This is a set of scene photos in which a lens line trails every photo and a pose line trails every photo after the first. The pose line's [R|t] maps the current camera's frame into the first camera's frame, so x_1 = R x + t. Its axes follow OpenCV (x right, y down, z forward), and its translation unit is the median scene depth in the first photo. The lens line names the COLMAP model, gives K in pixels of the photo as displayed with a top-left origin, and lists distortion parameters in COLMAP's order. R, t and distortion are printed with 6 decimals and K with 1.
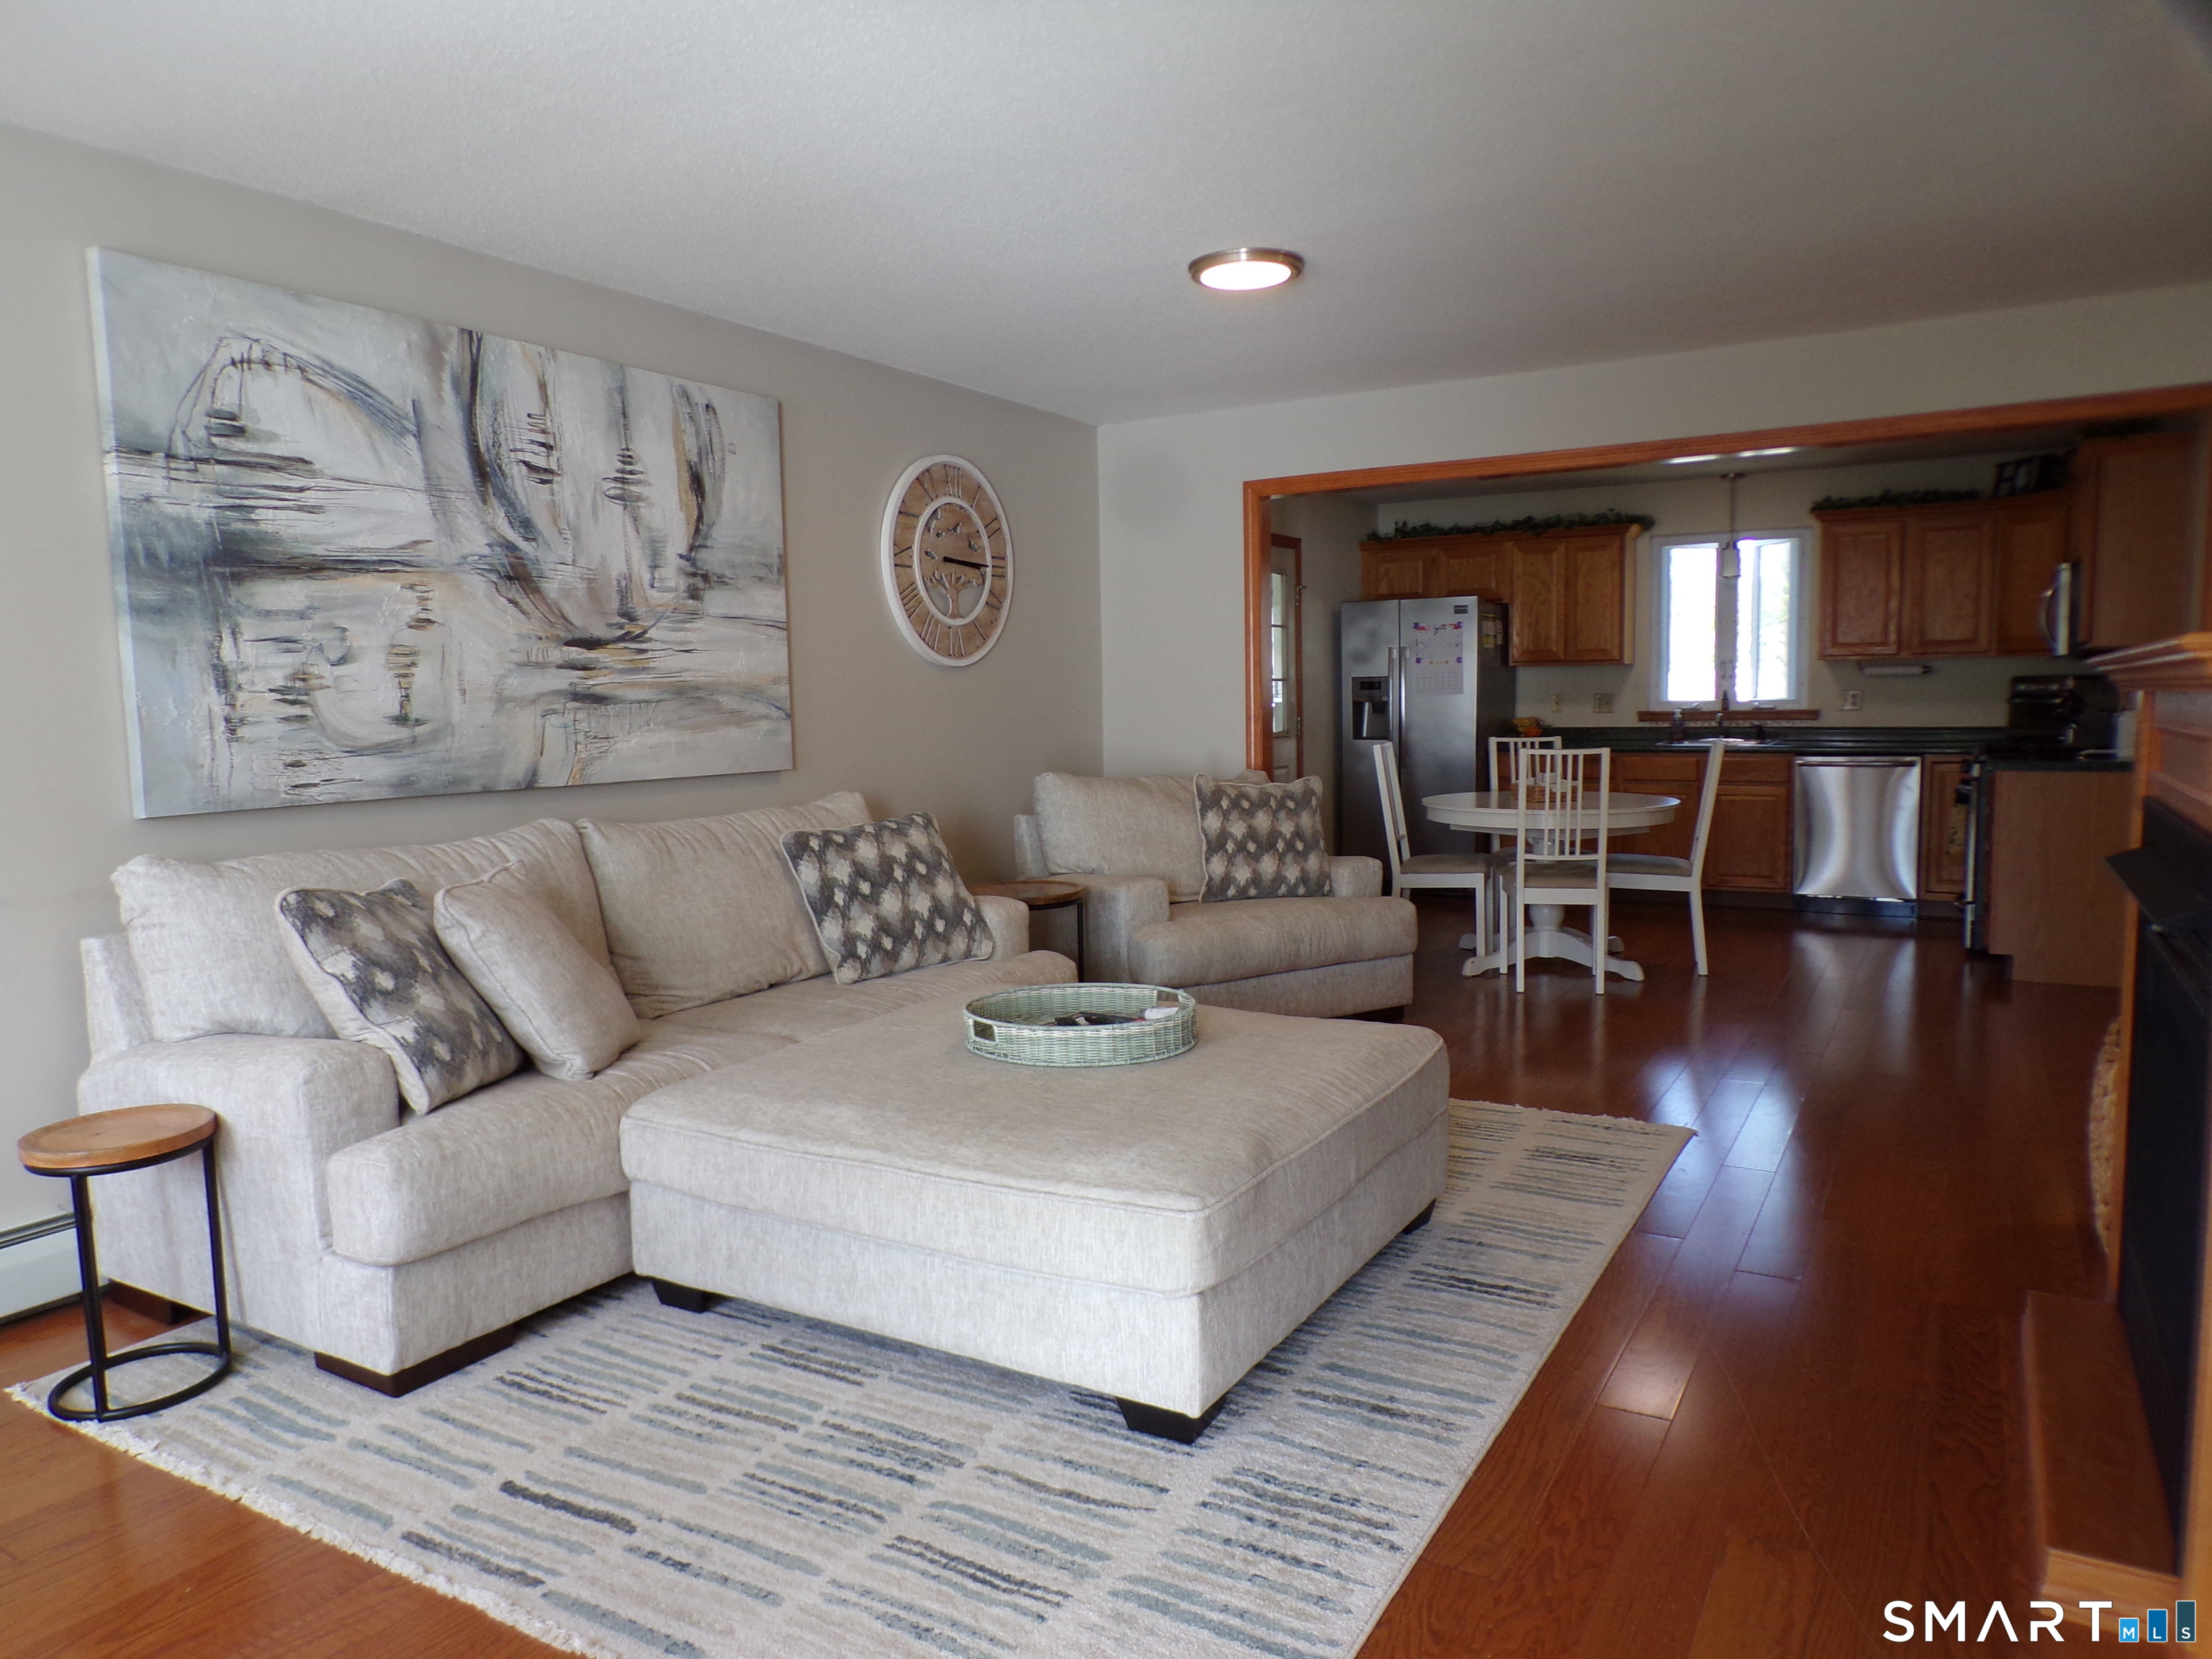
lens RADIAL K [[1466.6, 0, 1106.0], [0, 1466.6, 829.5], [0, 0, 1]] dist [-0.033899, 0.027418]
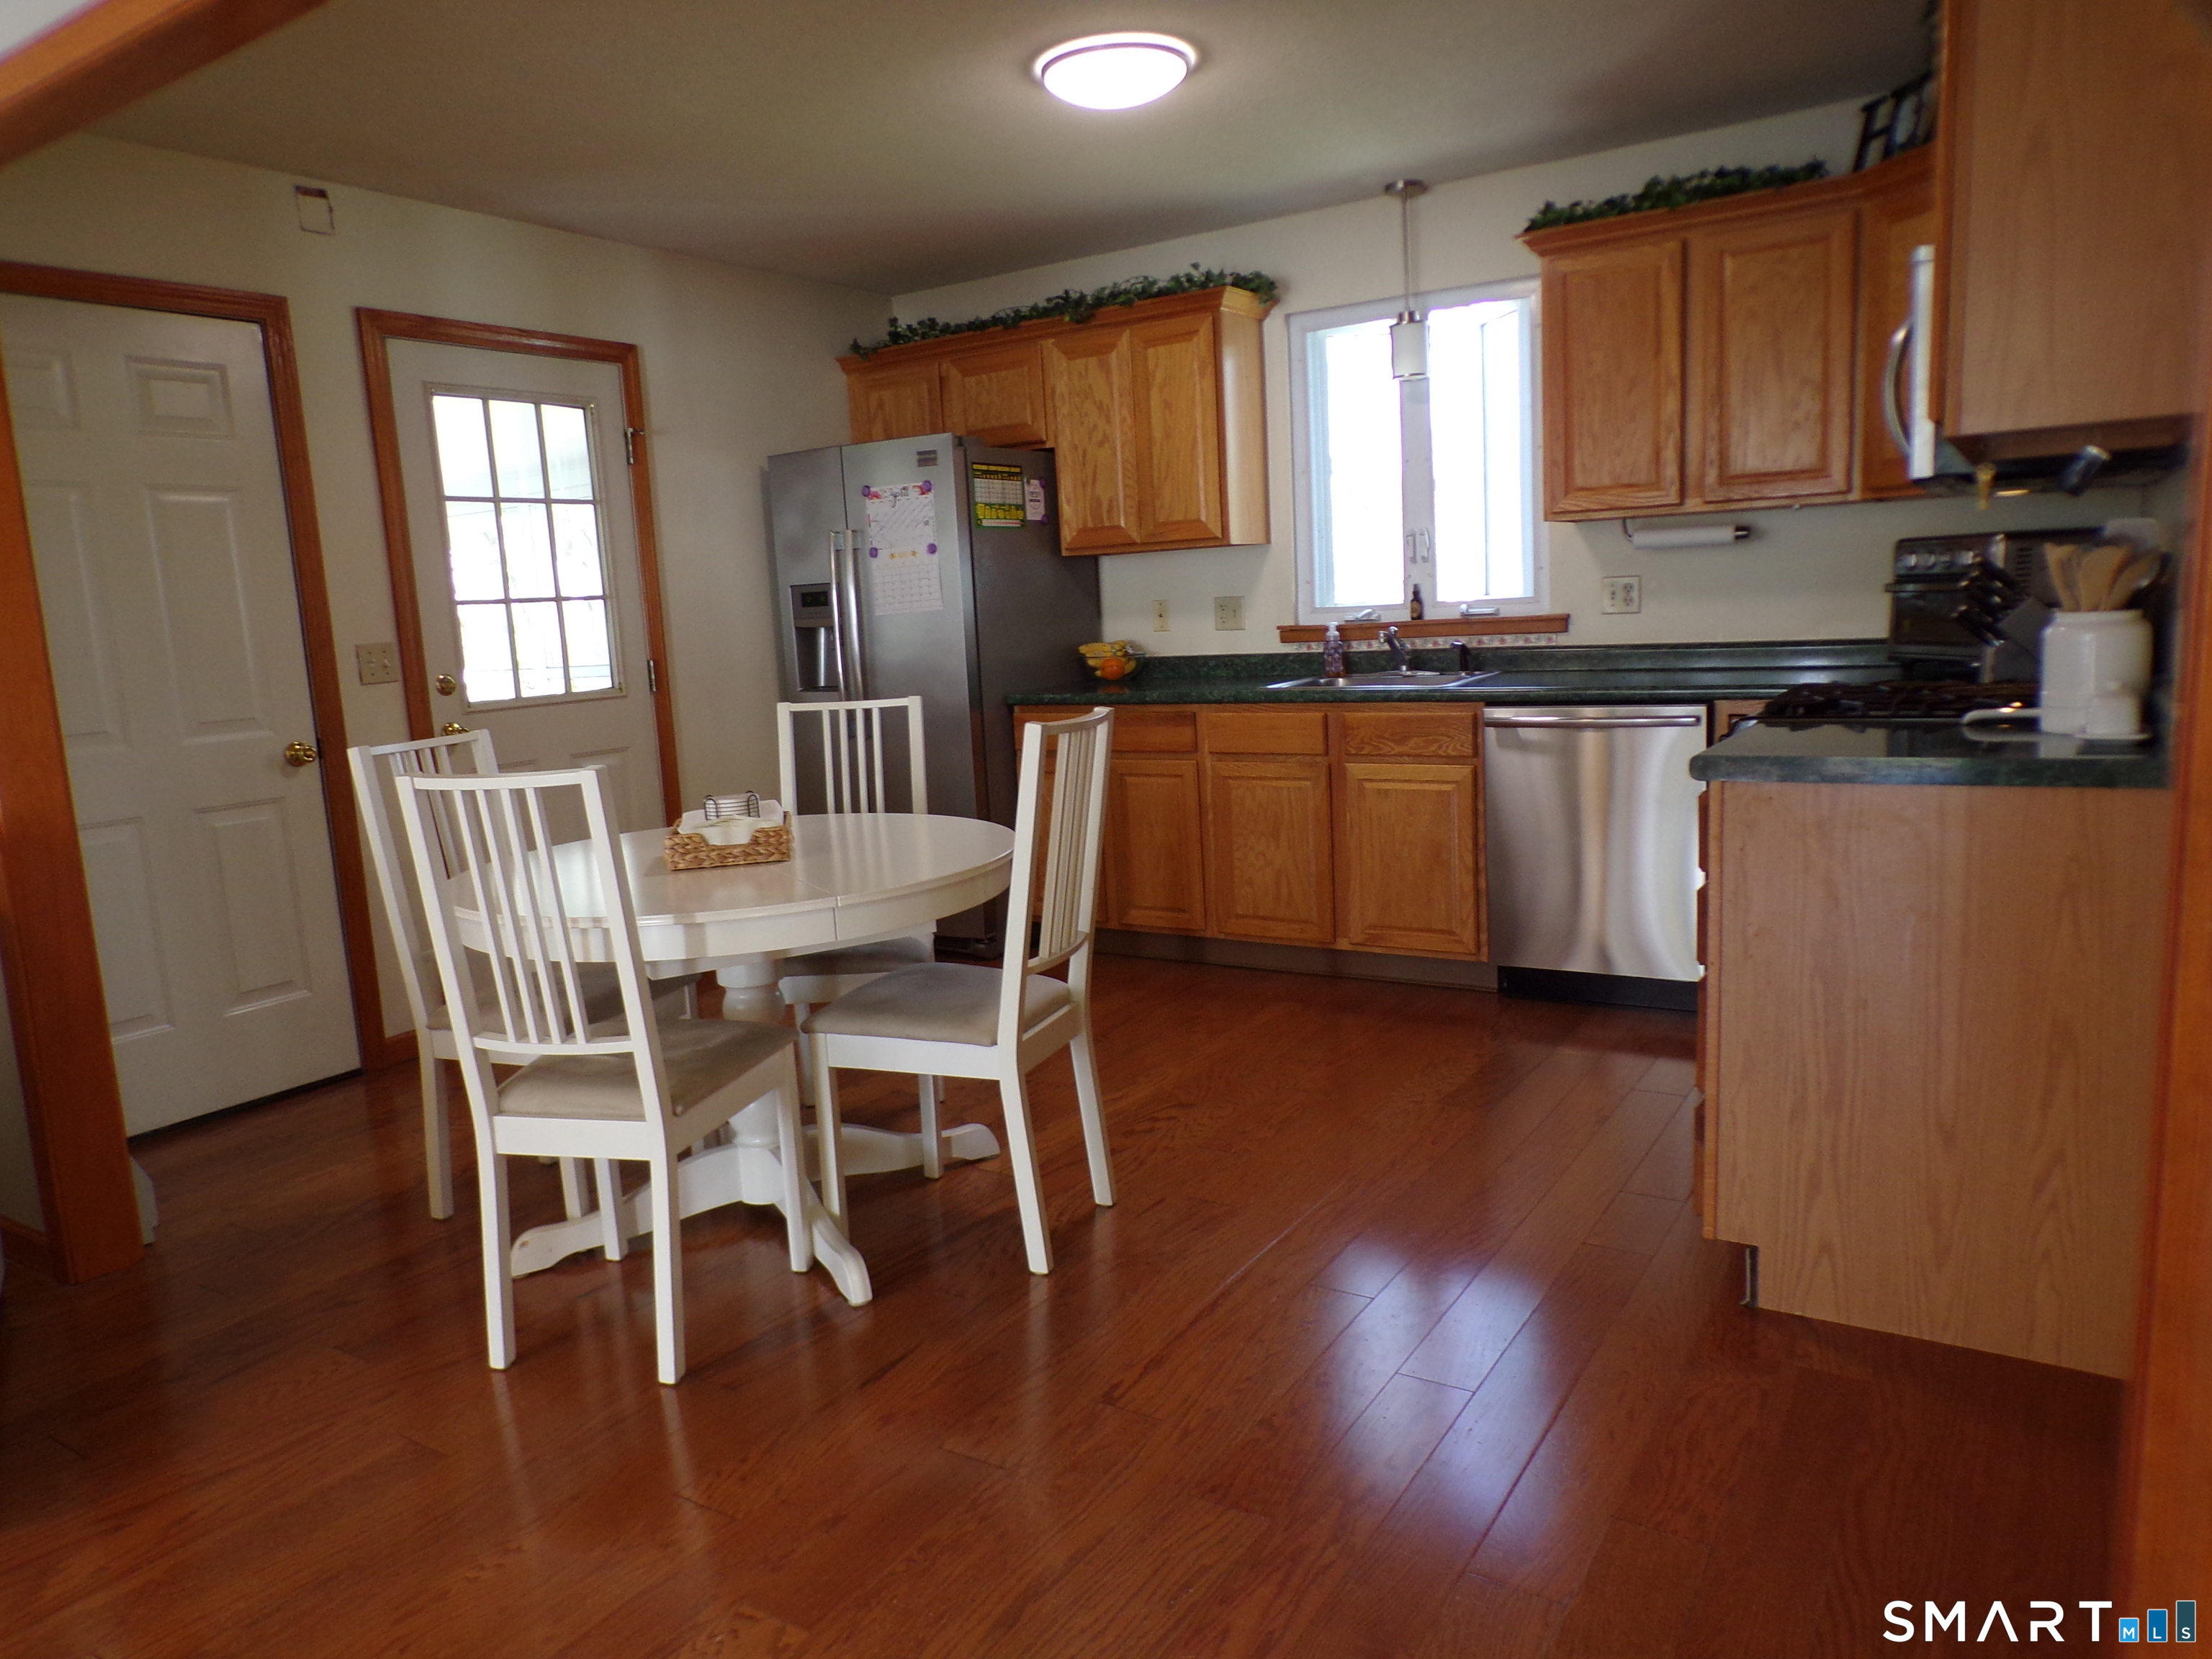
lens RADIAL K [[1466.6, 0, 1106.0], [0, 1466.6, 829.5], [0, 0, 1]] dist [-0.033899, 0.027418]
pose [[0.998603, -0.028912, -0.044230, 0.332698], [0.031614, 0.997596, 0.061662, -0.040161], [0.042341, -0.062974, 0.997117, 0.431580]]
